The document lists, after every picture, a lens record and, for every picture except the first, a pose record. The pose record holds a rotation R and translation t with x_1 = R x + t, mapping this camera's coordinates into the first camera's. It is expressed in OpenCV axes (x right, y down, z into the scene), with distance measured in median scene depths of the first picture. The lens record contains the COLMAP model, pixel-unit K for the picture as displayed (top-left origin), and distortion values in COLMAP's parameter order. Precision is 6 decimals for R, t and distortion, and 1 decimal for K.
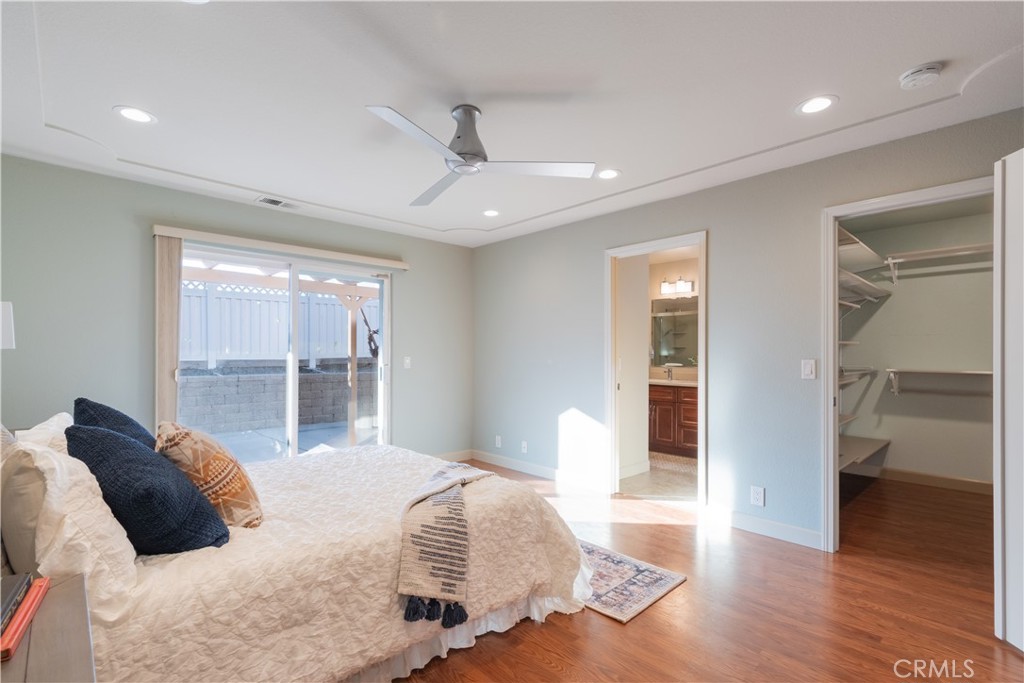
lens RADIAL K [[461.5, 0, 509.0], [0, 461.5, 348.8], [0, 0, 1]] dist [0.000582, 0.000040]
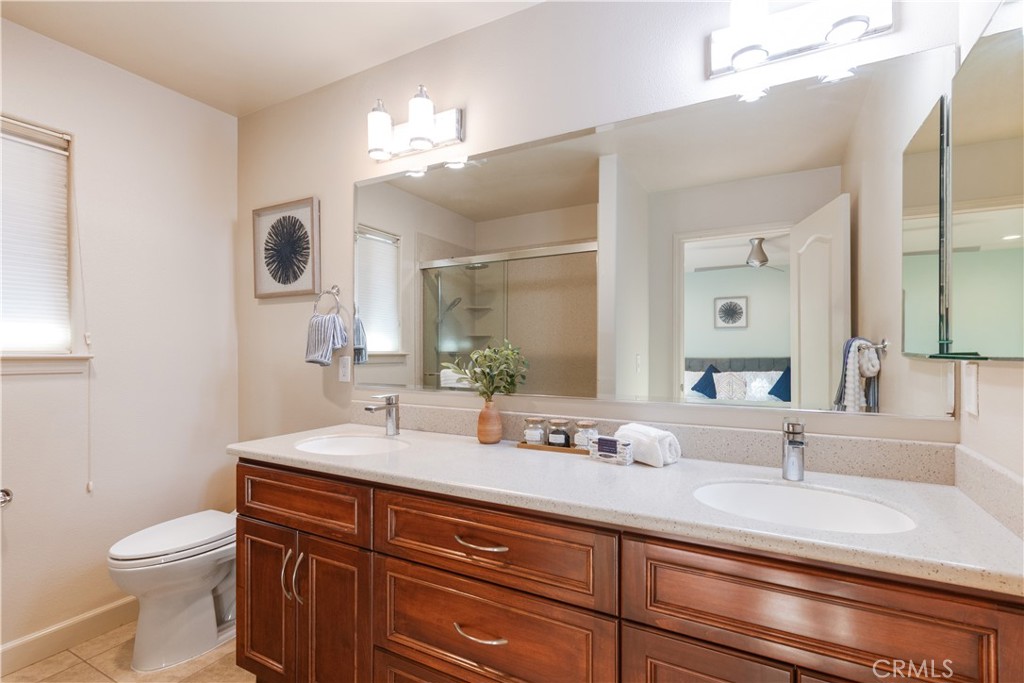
lens RADIAL K [[461.5, 0, 509.0], [0, 461.5, 348.8], [0, 0, 1]] dist [0.000582, 0.000040]
pose [[0.949706, -0.002581, 0.313132, 0.246799], [-0.001217, 0.999928, 0.011932, 0.005783], [-0.313140, -0.011713, 0.949635, 0.520134]]
